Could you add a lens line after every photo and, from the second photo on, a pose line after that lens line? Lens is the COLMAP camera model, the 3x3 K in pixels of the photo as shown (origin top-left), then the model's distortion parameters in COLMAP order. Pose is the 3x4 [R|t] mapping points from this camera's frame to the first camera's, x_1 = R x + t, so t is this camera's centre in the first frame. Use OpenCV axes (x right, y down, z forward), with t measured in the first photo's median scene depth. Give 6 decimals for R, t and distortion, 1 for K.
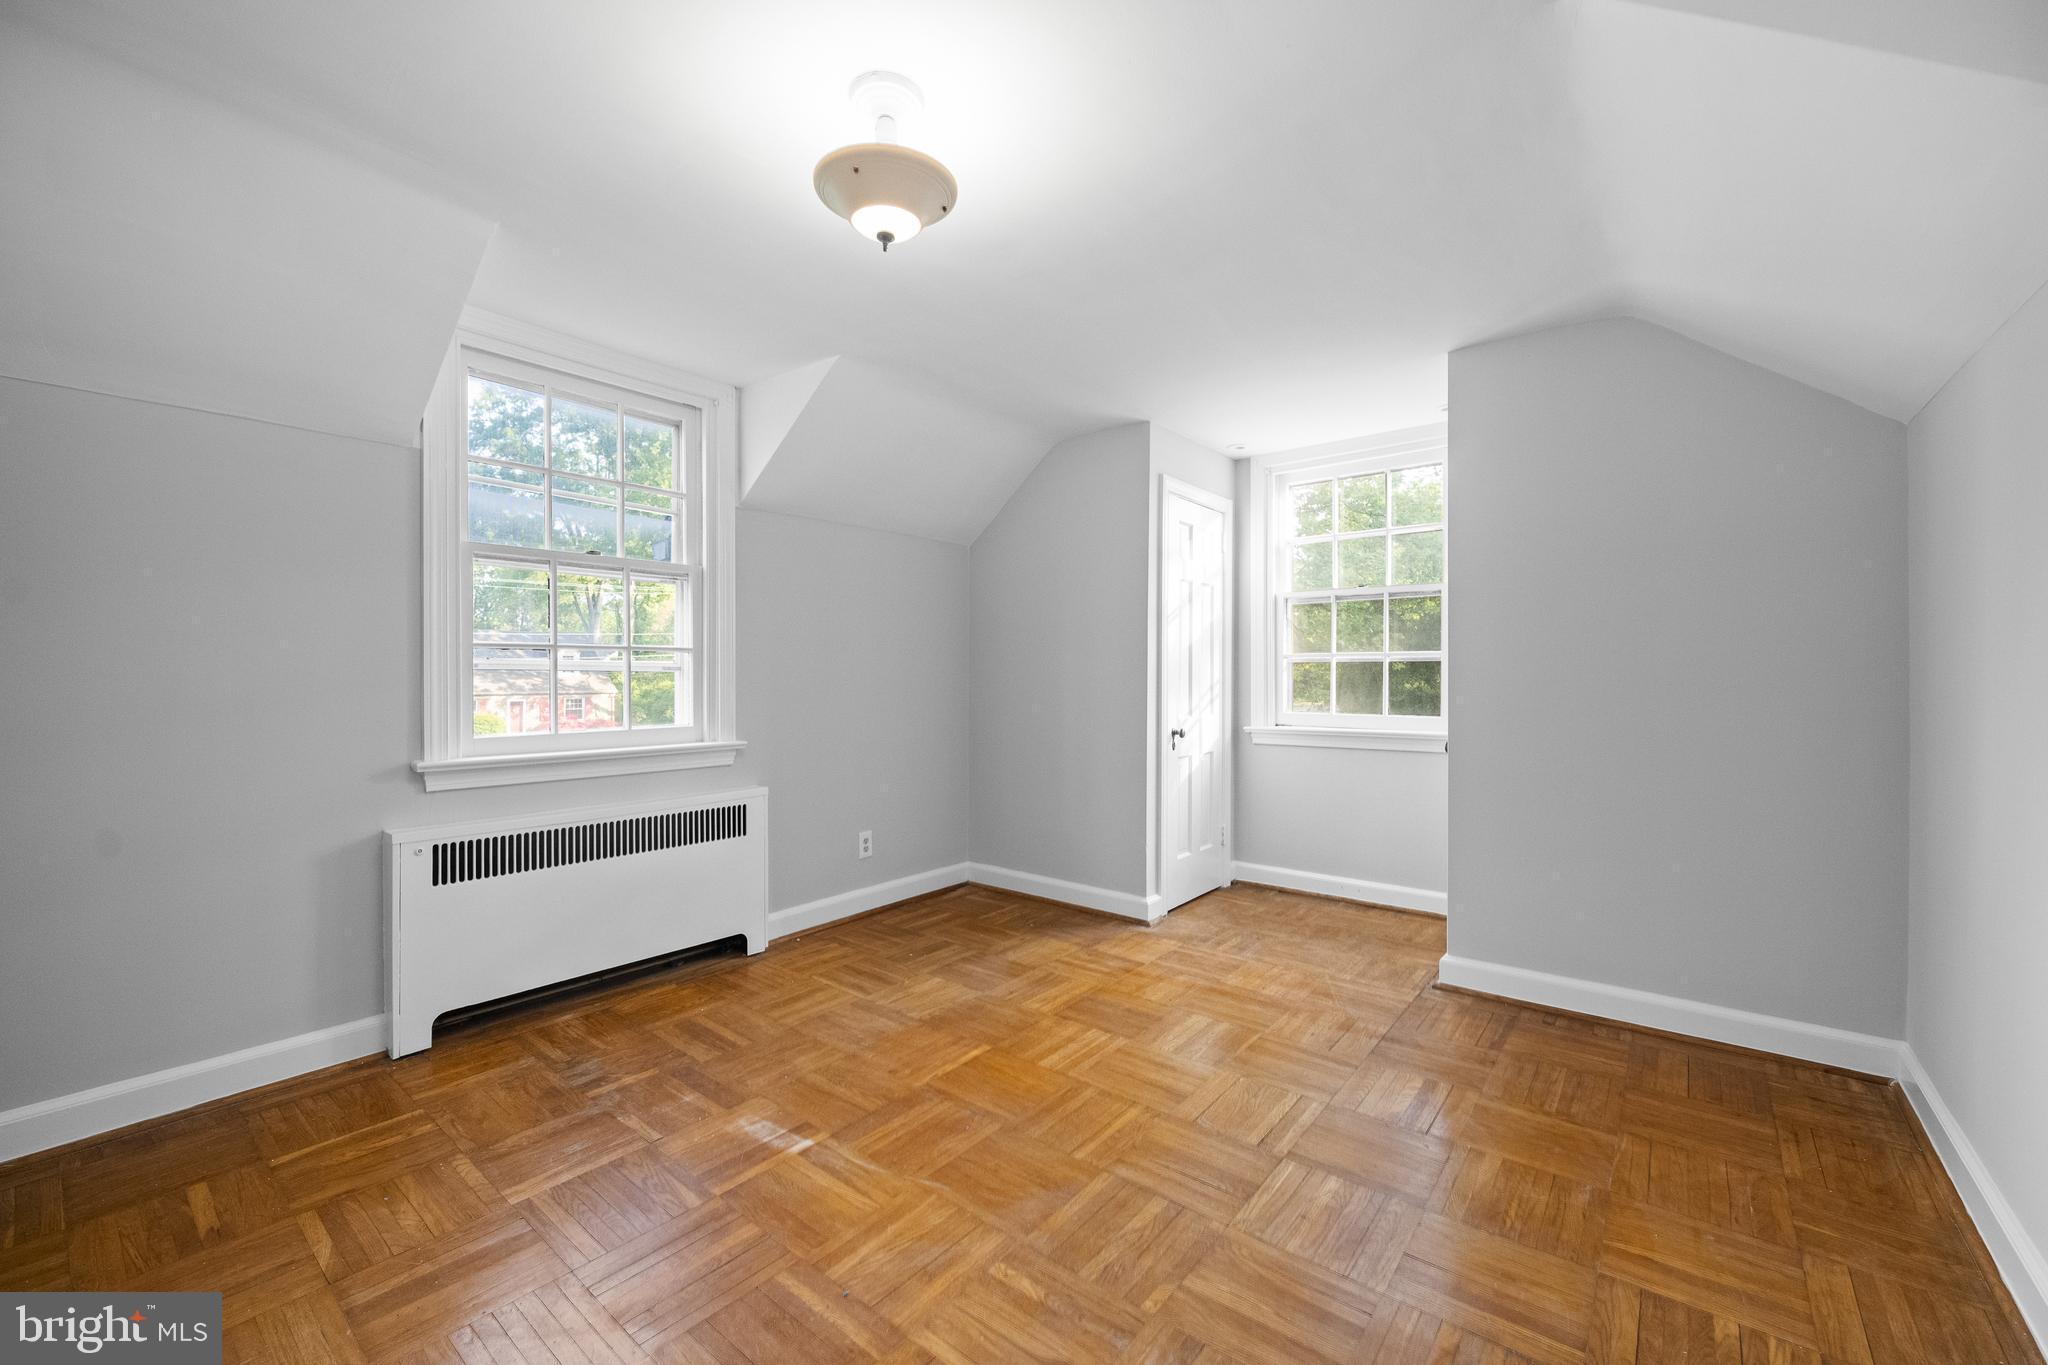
lens RADIAL K [[818.9, 0, 1060.3], [0, 818.9, 684.3], [0, 0, 1]] dist [-0.008573, 0.000631]
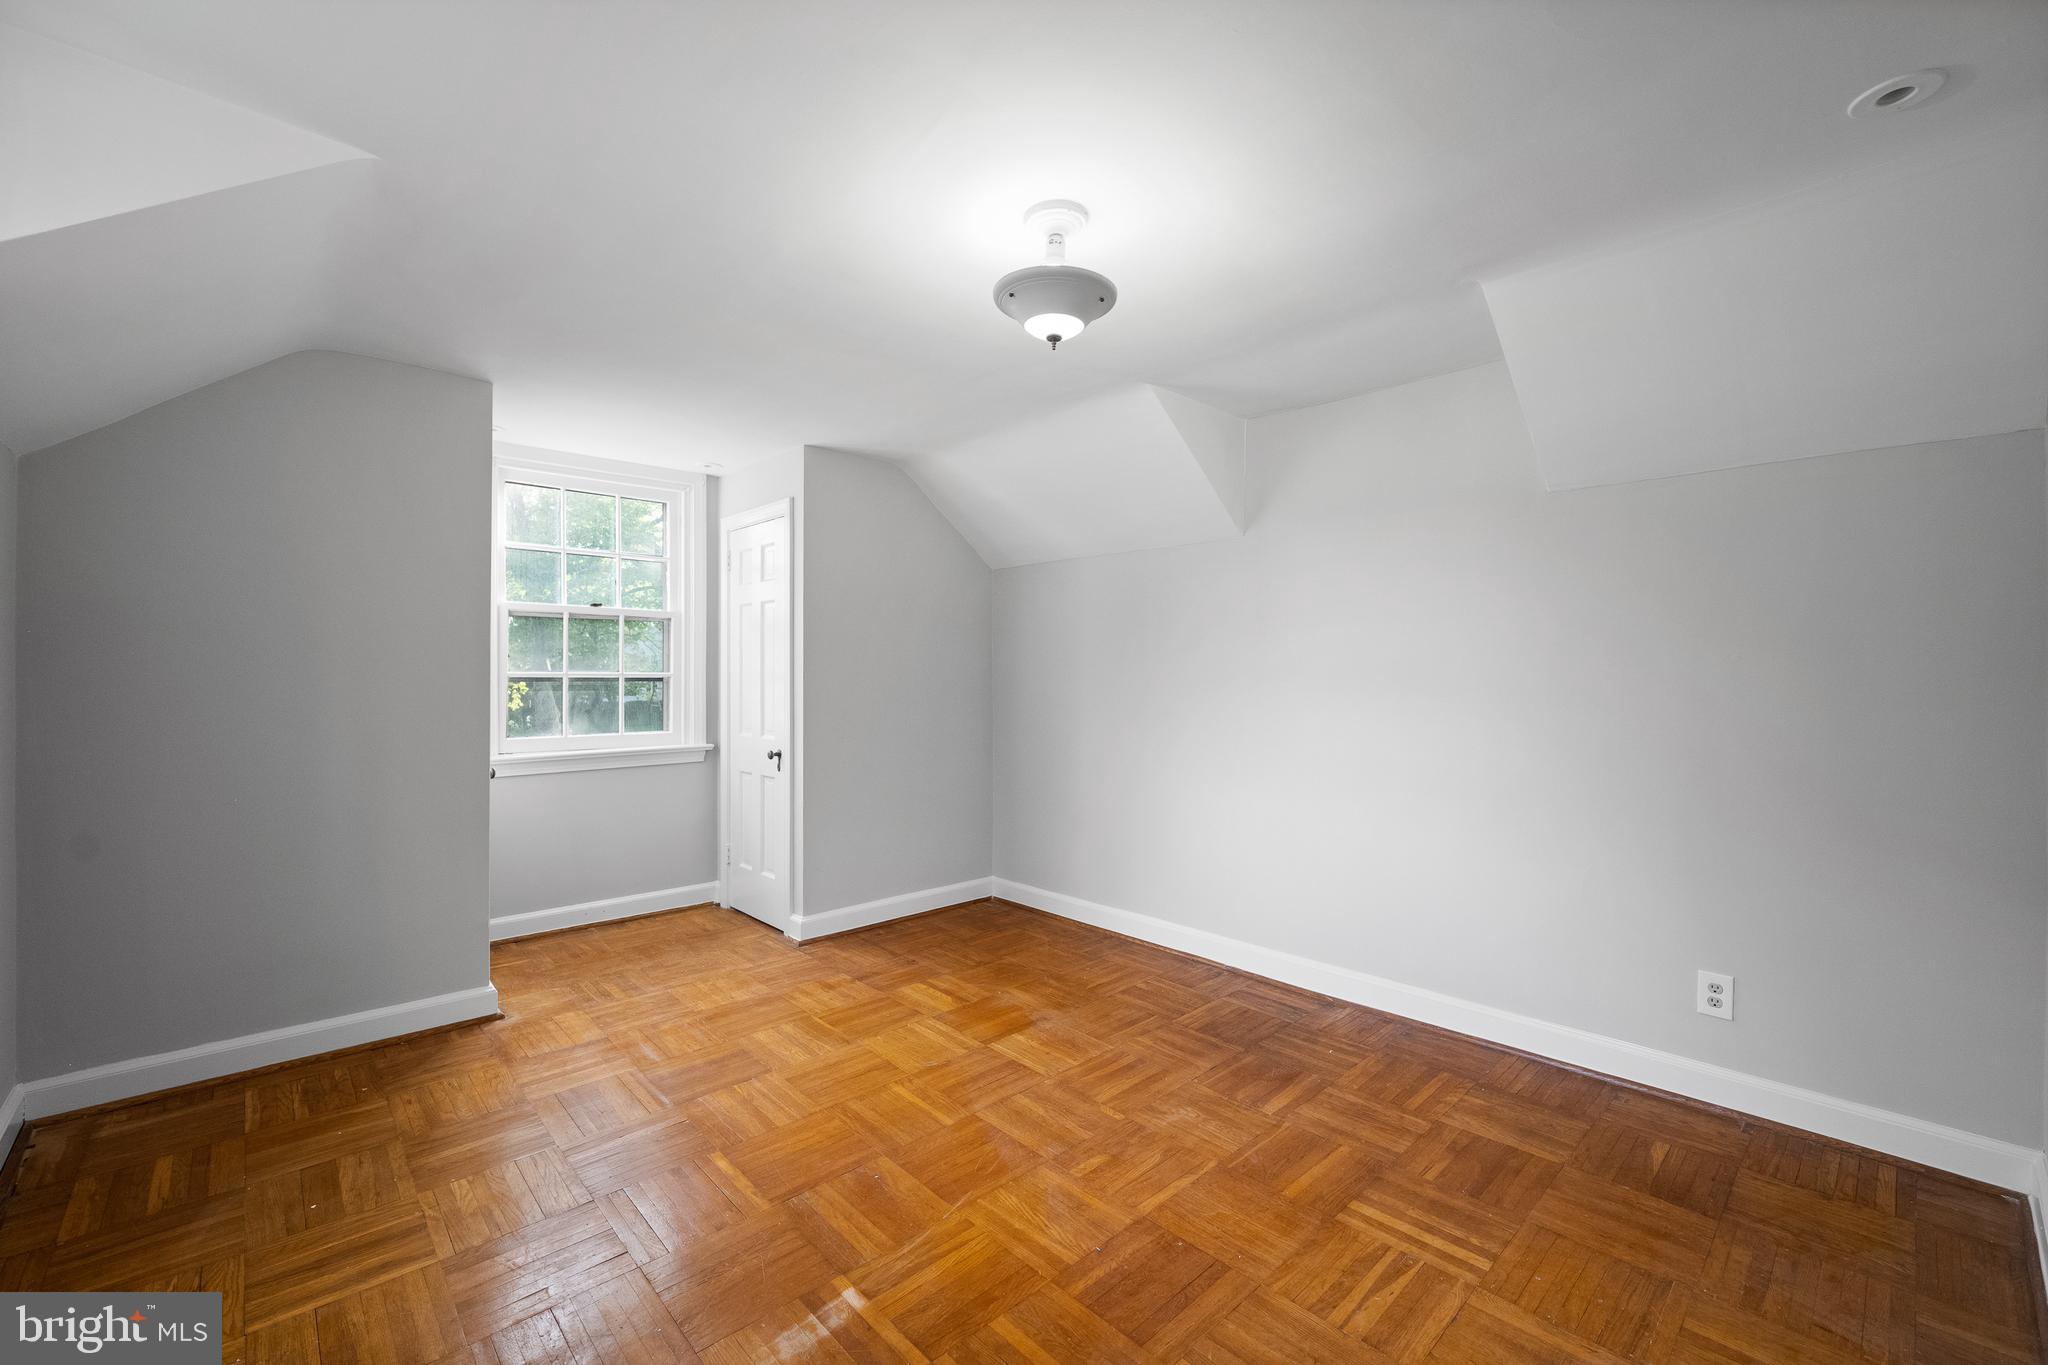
lens RADIAL K [[818.9, 0, 1026.6], [0, 818.9, 676.9], [0, 0, 1]] dist [-0.008573, 0.000631]
pose [[0.164330, -0.002398, 0.986402, -0.731429], [0.010979, 0.999940, 0.000602, -0.035123], [-0.986344, 0.010731, 0.164346, 0.463199]]
